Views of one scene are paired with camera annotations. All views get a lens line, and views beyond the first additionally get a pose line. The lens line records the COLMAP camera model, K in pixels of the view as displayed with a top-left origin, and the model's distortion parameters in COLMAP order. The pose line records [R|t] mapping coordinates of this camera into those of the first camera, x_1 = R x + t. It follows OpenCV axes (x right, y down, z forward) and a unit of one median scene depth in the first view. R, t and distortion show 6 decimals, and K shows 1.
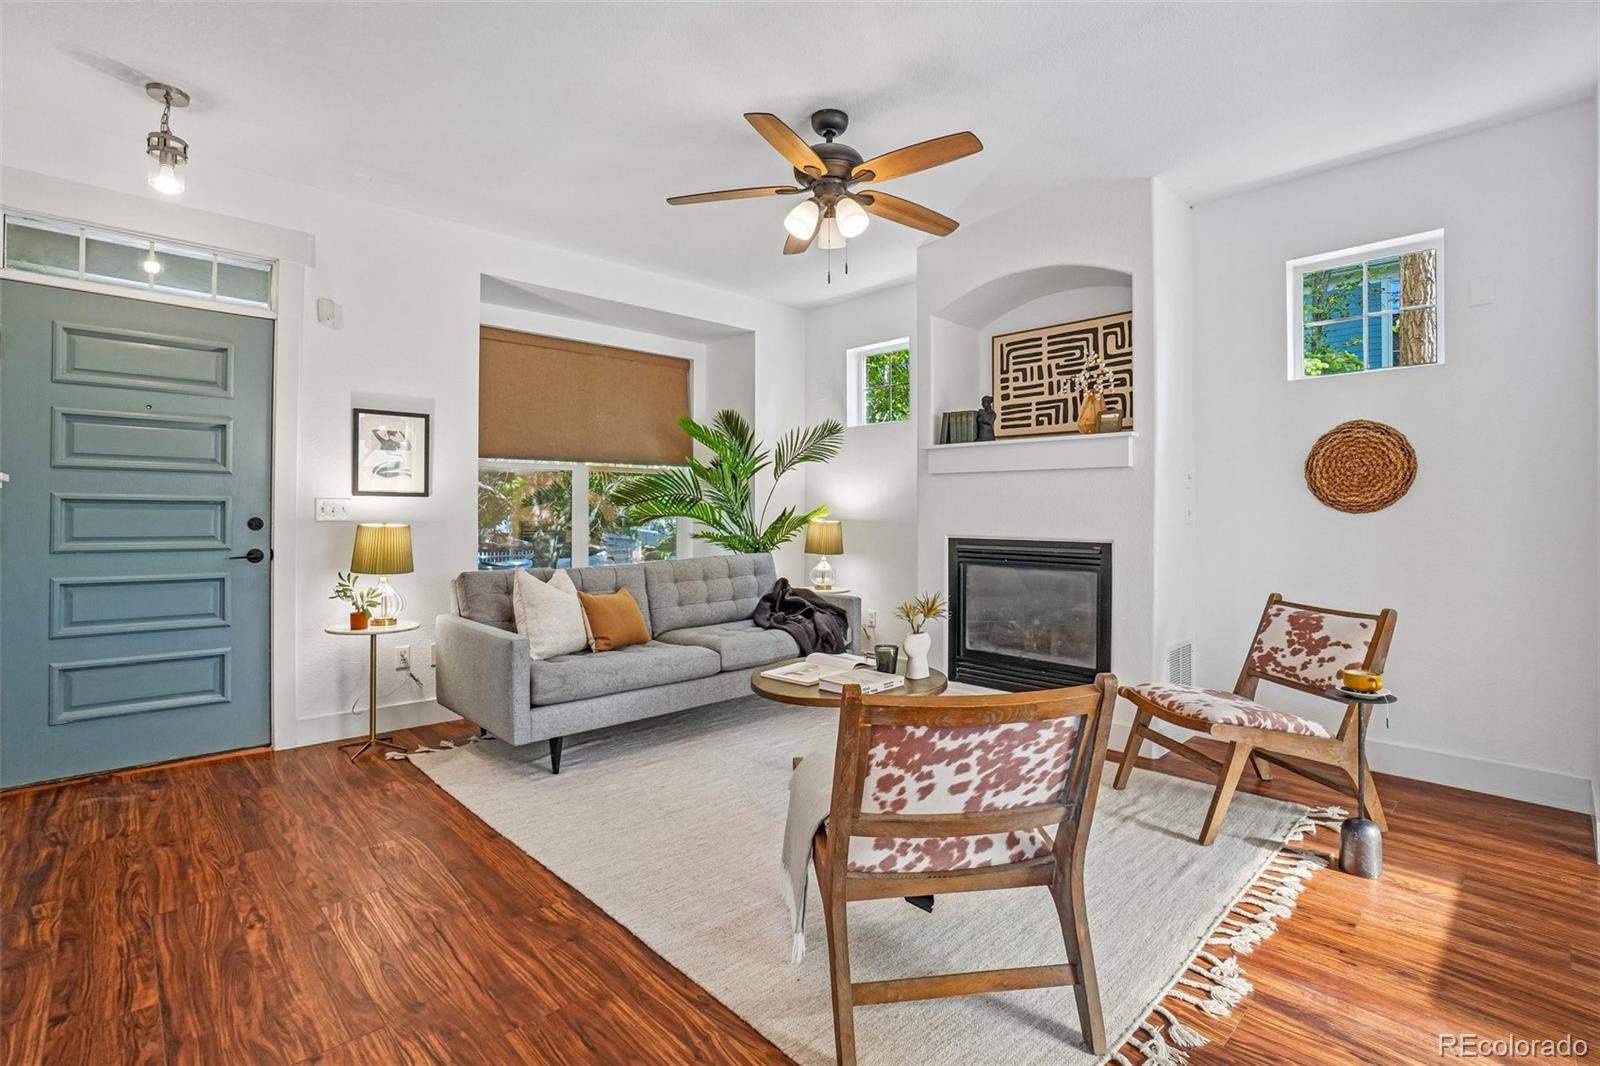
lens RADIAL K [[718.7, 0, 776.4], [0, 718.7, 518.0], [0, 0, 1]] dist [-0.043490, 0.004664]
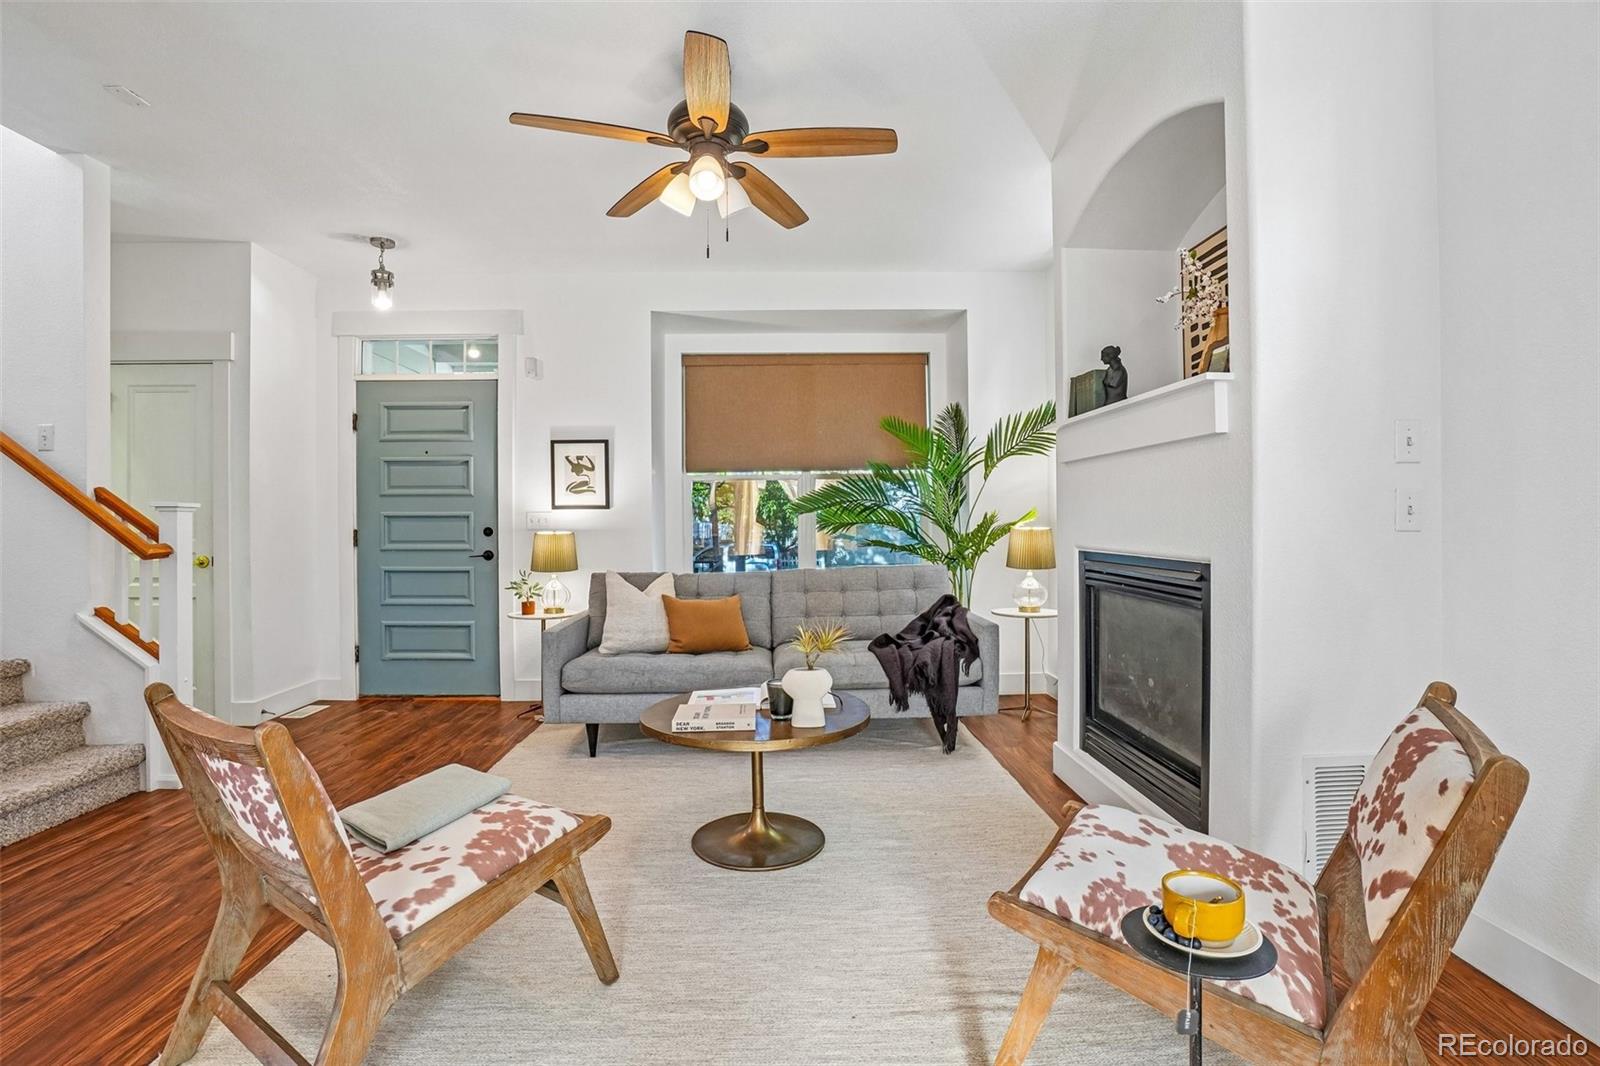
lens RADIAL K [[718.7, 0, 793.2], [0, 718.7, 519.8], [0, 0, 1]] dist [-0.043490, 0.004664]
pose [[0.758145, -0.010329, -0.652004, 0.521087], [0.006176, 0.999943, -0.008660, 0.001083], [0.652056, 0.002538, 0.758166, 0.287169]]
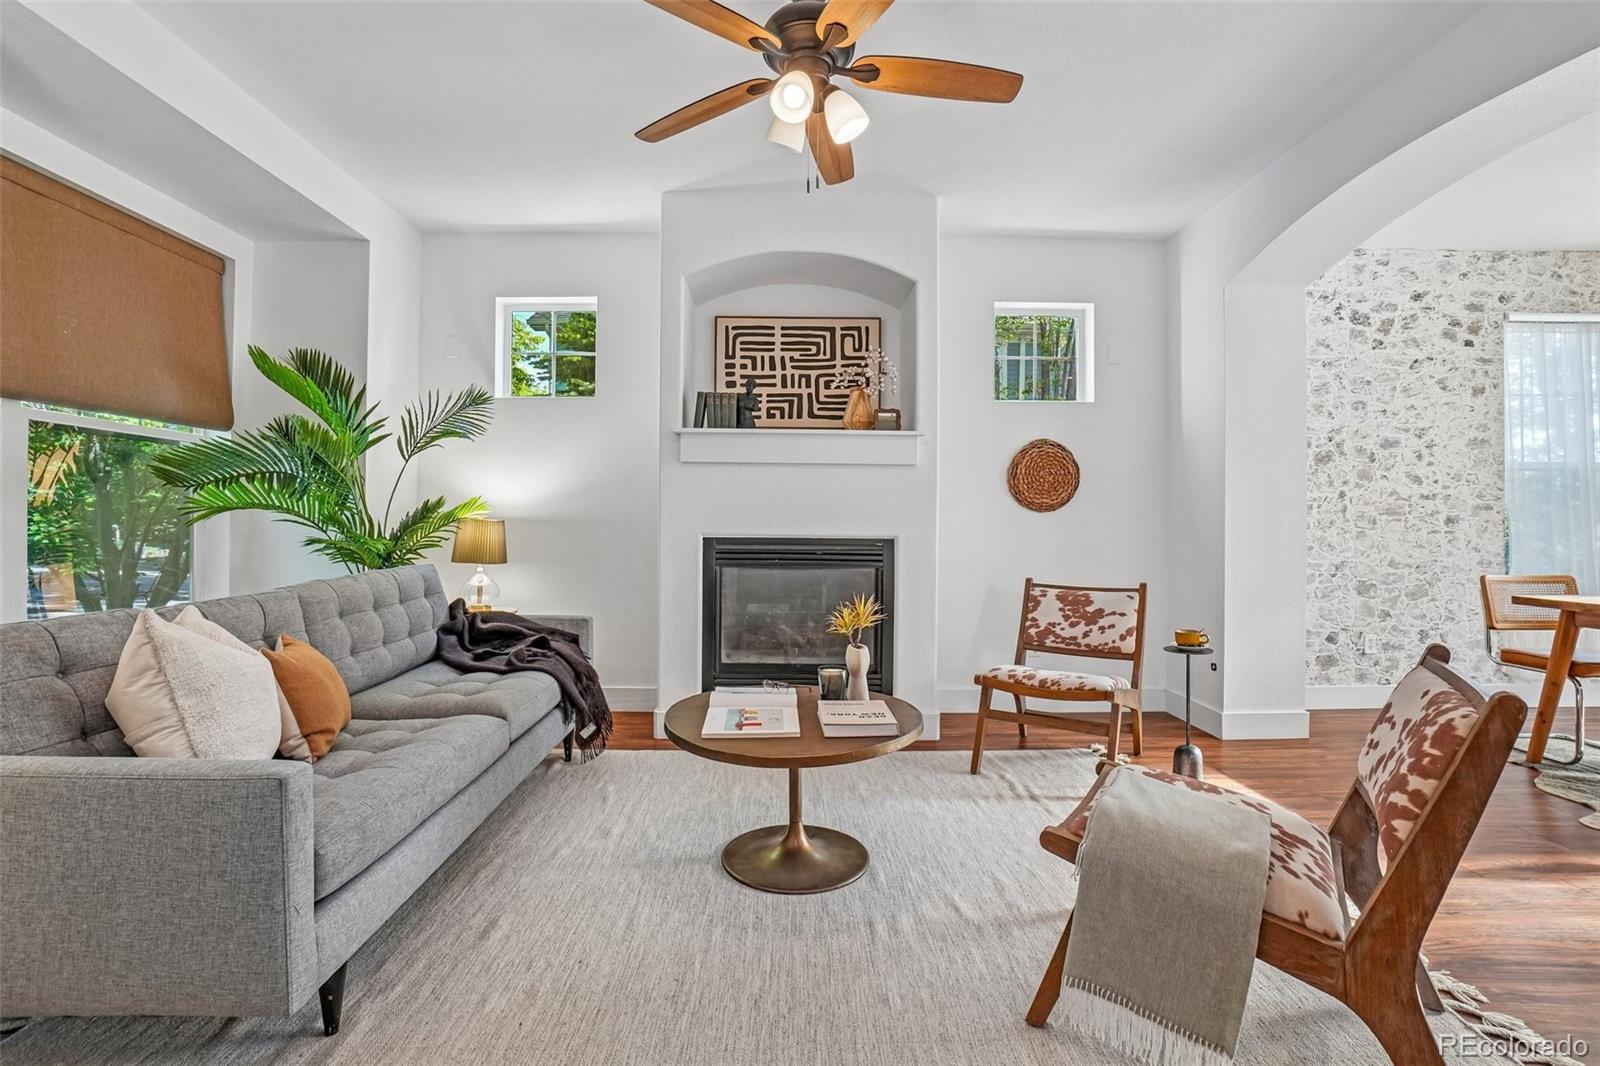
lens RADIAL K [[718.7, 0, 769.4], [0, 718.7, 527.7], [0, 0, 1]] dist [-0.043490, 0.004664]
pose [[0.685983, -0.000168, 0.727618, -0.356142], [-0.000838, 0.999999, 0.001021, 0.016184], [-0.727618, -0.001310, 0.685982, 0.371408]]
